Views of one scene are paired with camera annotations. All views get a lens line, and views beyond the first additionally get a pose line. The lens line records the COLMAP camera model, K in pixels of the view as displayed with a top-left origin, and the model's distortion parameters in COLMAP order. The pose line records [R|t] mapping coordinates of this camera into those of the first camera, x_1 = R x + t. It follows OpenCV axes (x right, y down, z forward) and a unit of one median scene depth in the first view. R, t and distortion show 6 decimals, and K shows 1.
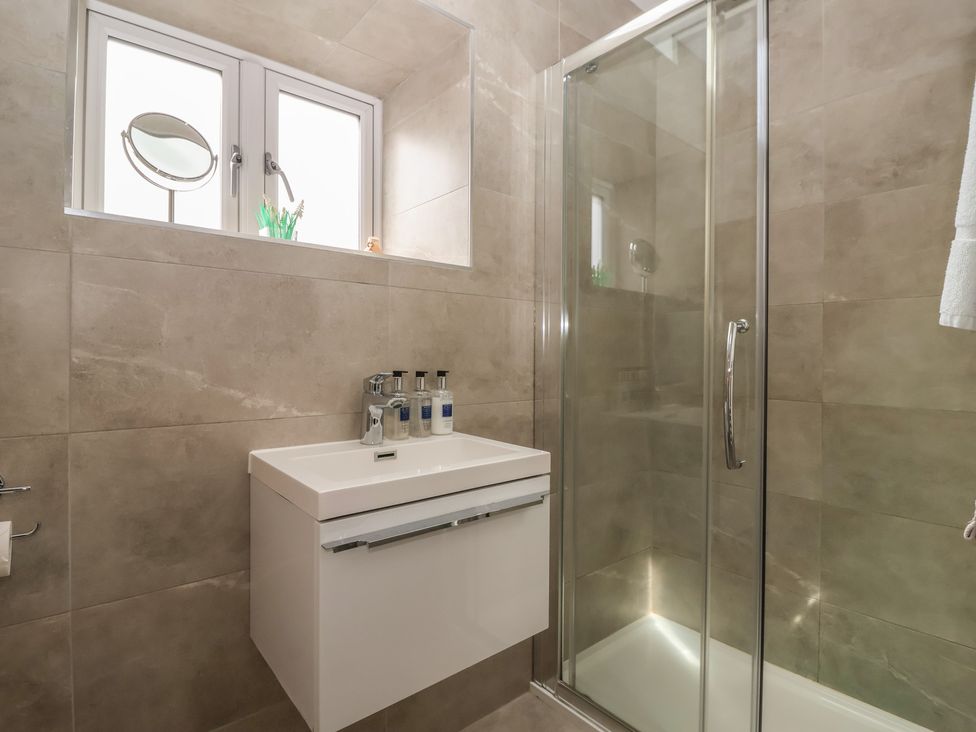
lens RADIAL K [[509.7, 0, 489.1], [0, 509.7, 357.8], [0, 0, 1]] dist [-0.004982, -0.008485]
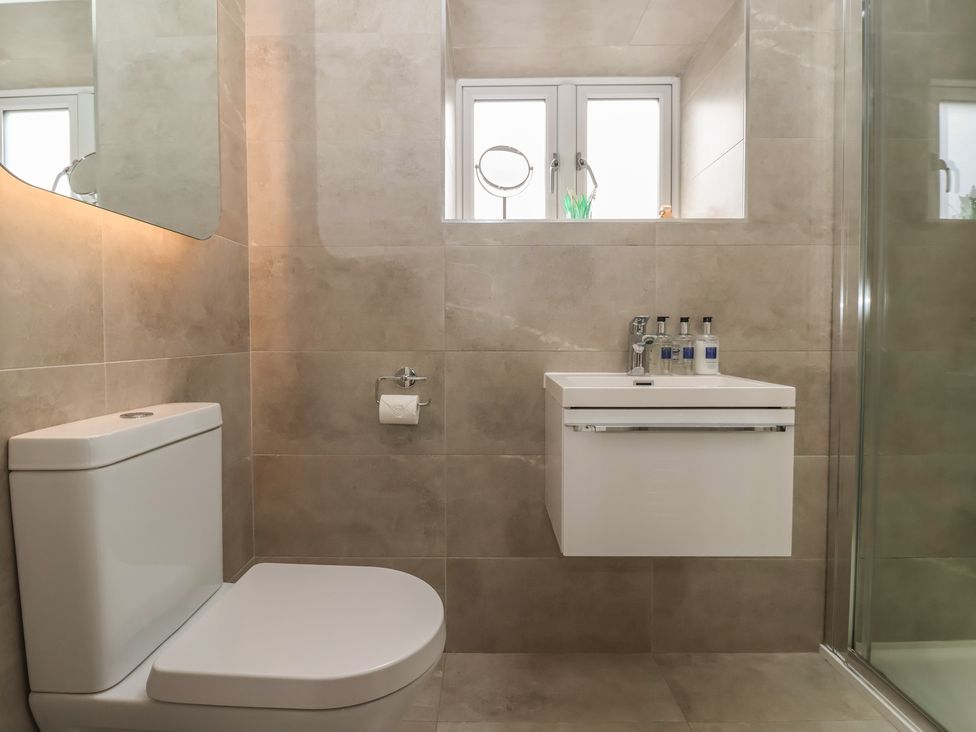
lens RADIAL K [[509.7, 0, 483.8], [0, 509.7, 349.4], [0, 0, 1]] dist [-0.004982, -0.008485]
pose [[0.763968, 0.007965, -0.645205, 0.245491], [0.006760, 0.999770, 0.020345, 0.068874], [0.645219, -0.019905, 0.763739, -0.150387]]
